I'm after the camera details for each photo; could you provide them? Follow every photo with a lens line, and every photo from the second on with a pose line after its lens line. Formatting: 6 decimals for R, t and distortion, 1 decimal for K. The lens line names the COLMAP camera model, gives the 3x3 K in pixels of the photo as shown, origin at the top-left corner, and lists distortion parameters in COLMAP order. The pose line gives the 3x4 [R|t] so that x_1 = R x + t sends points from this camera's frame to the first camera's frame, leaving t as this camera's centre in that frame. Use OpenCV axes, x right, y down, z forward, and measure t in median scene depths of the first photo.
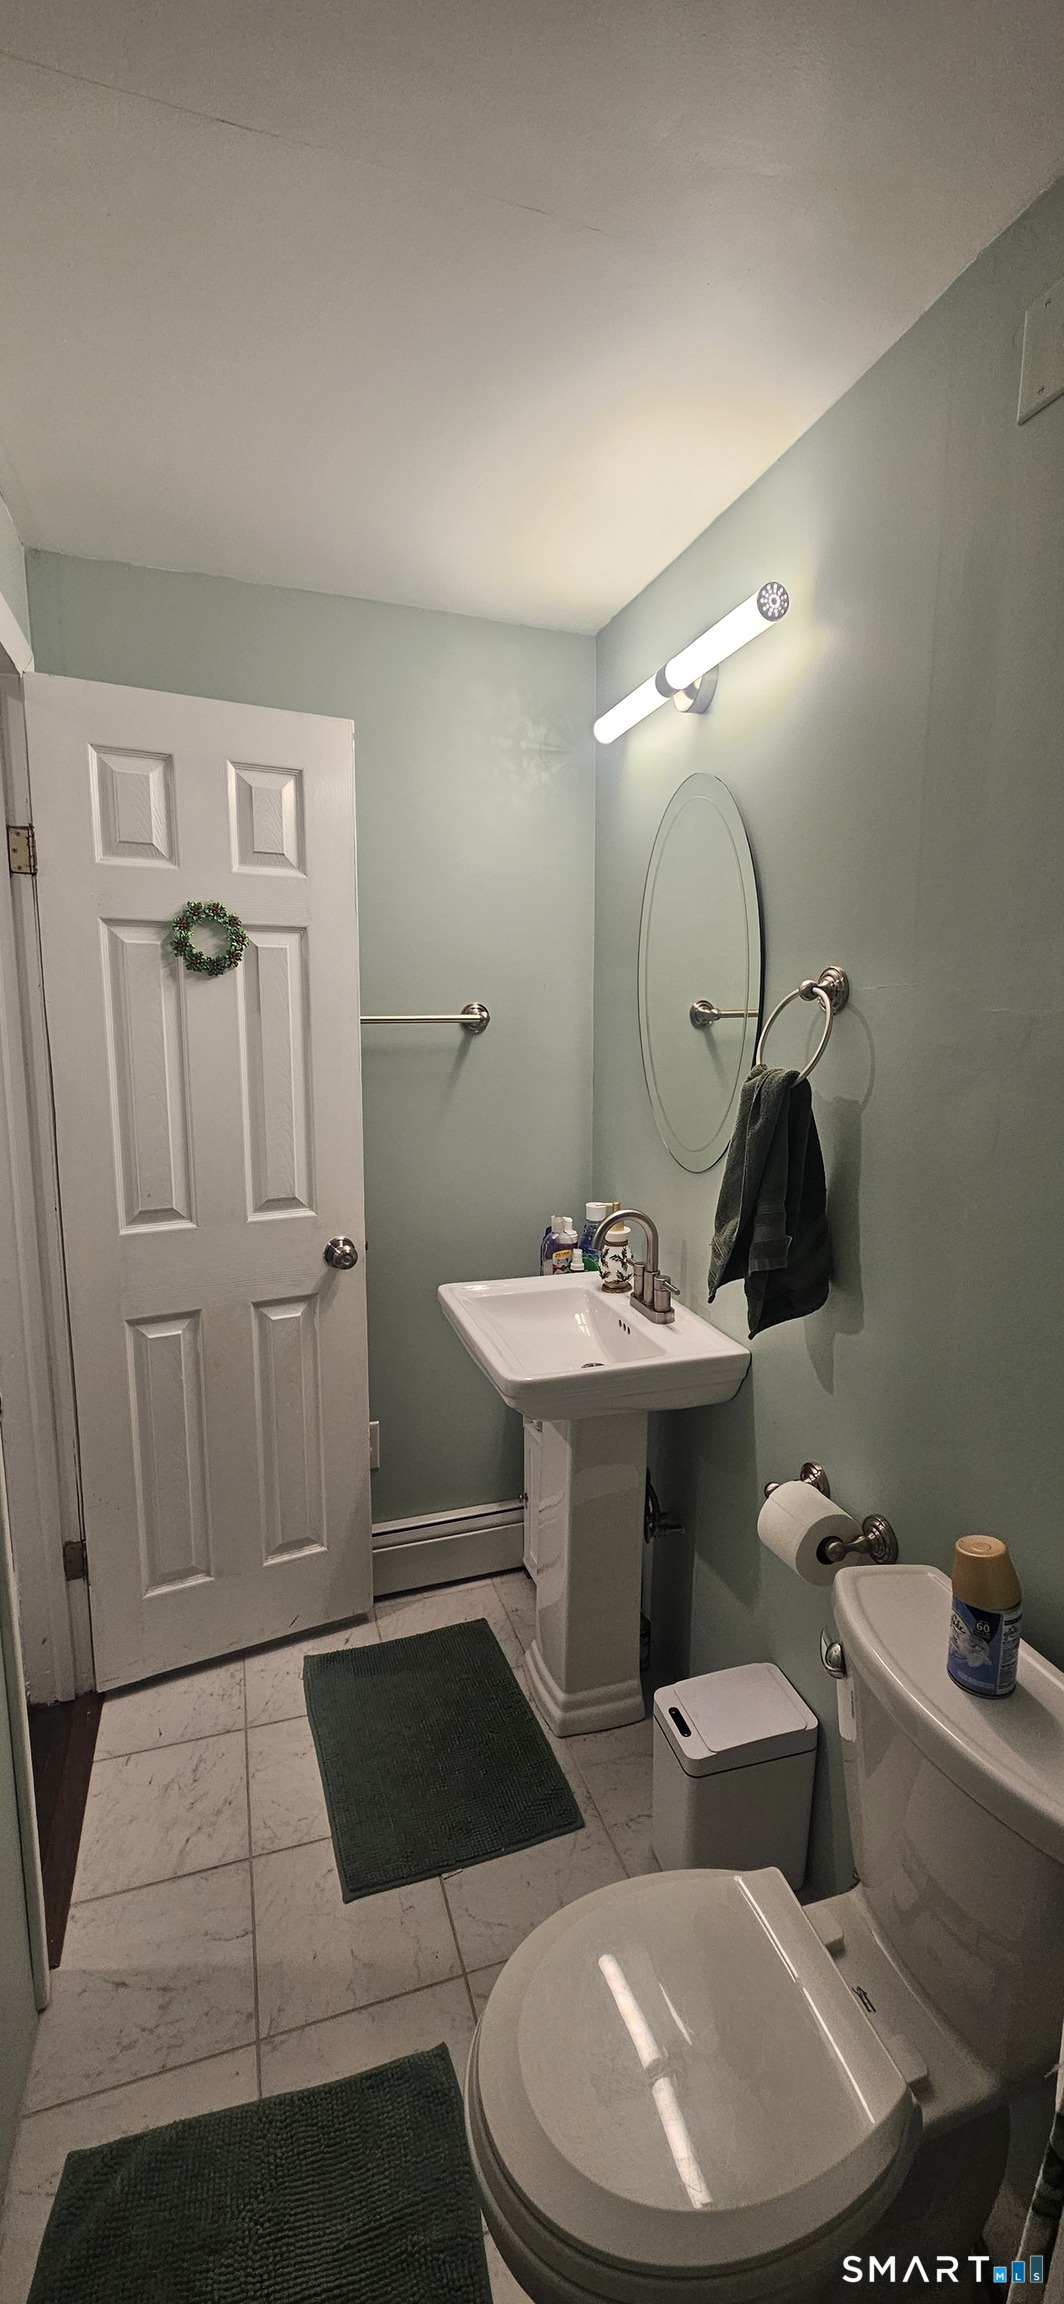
lens RADIAL K [[942.5, 0, 539.4], [0, 942.5, 1151.1], [0, 0, 1]] dist [-0.002670, 0.000015]
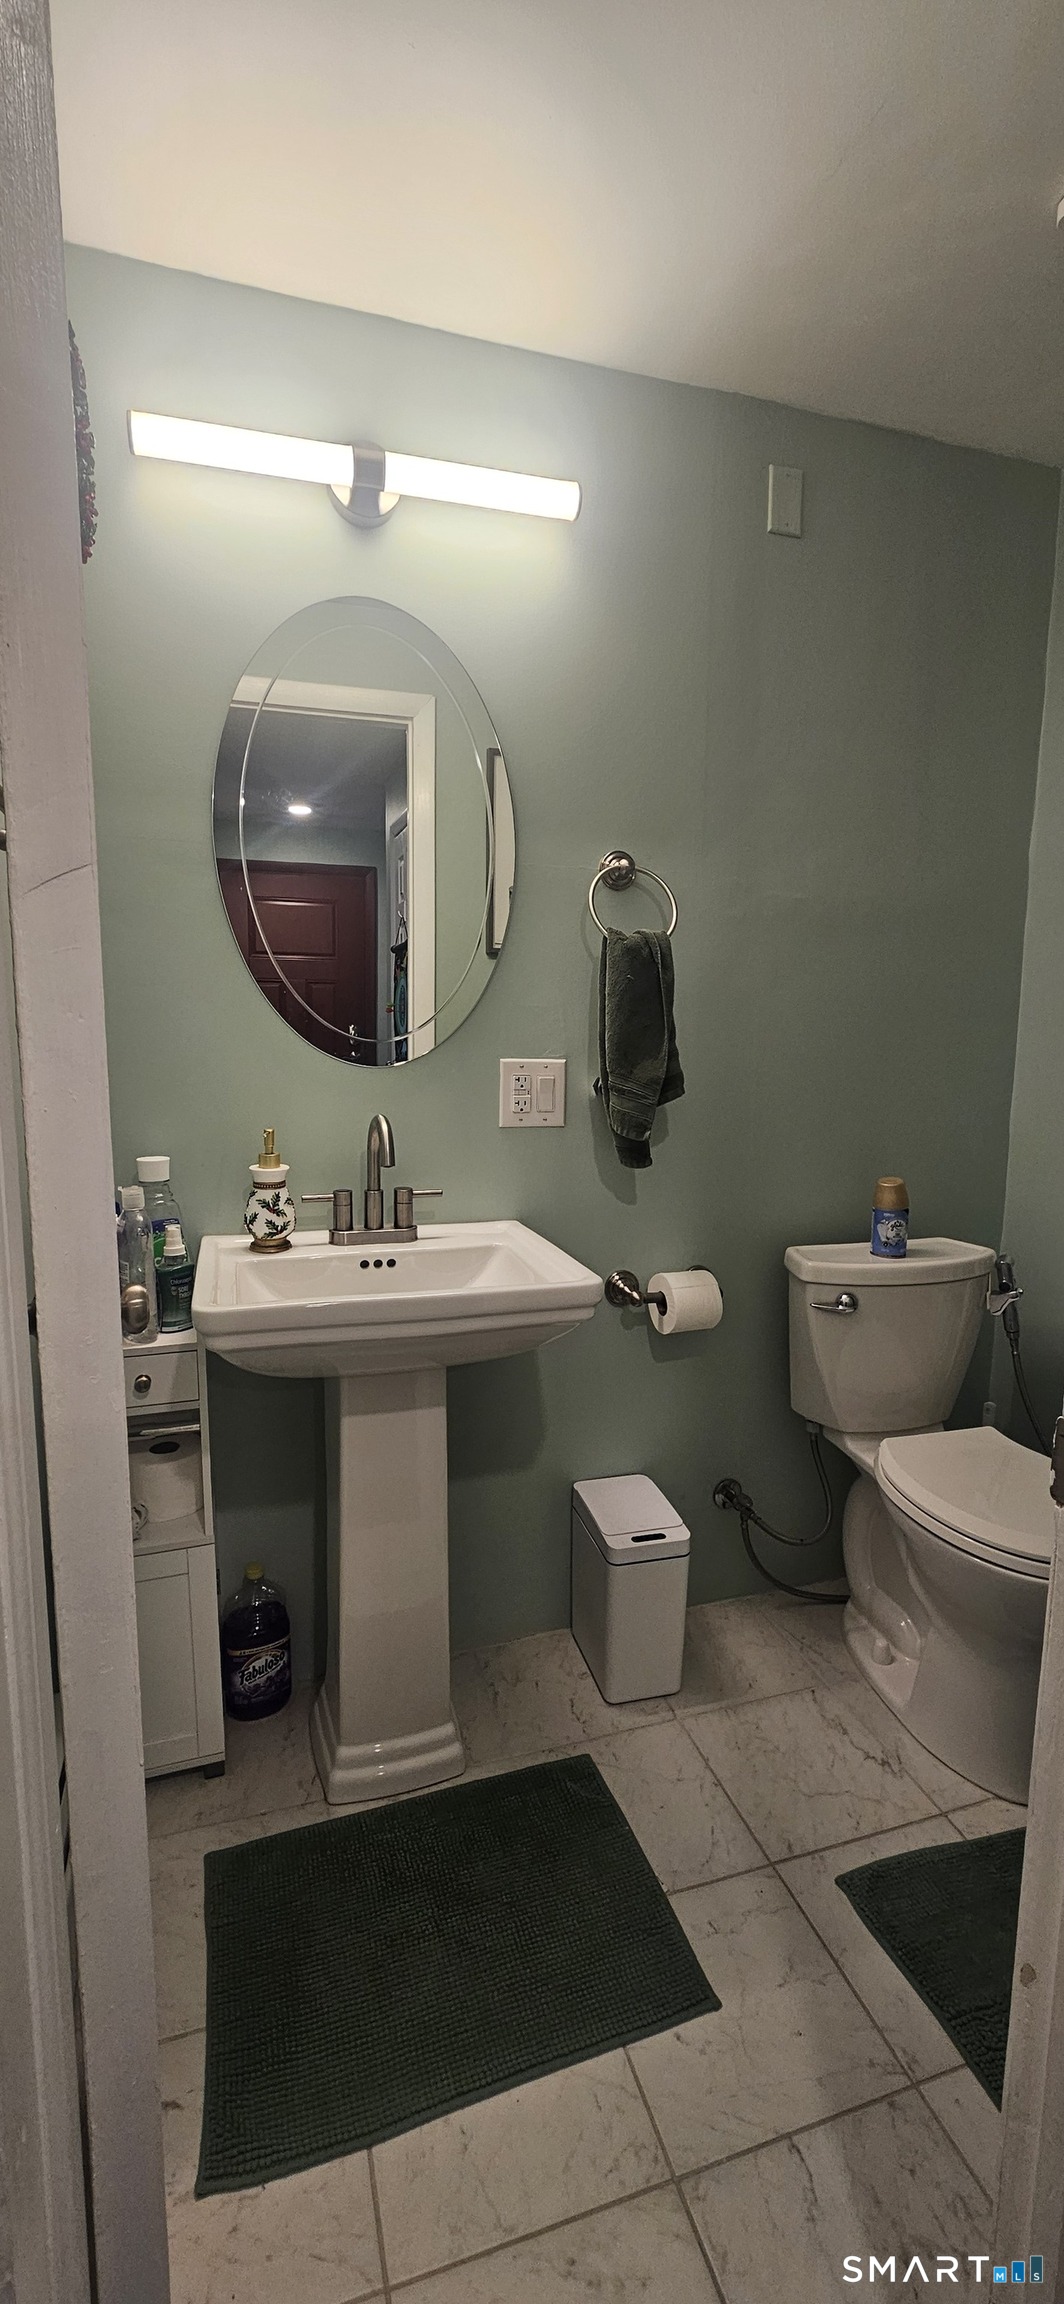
lens RADIAL K [[942.5, 0, 534.0], [0, 942.5, 1147.3], [0, 0, 1]] dist [-0.002670, 0.000015]
pose [[0.012243, -0.135523, 0.990699, -0.885601], [0.146116, 0.980380, 0.132306, 0.001911], [-0.989192, 0.143137, 0.031805, 1.053127]]
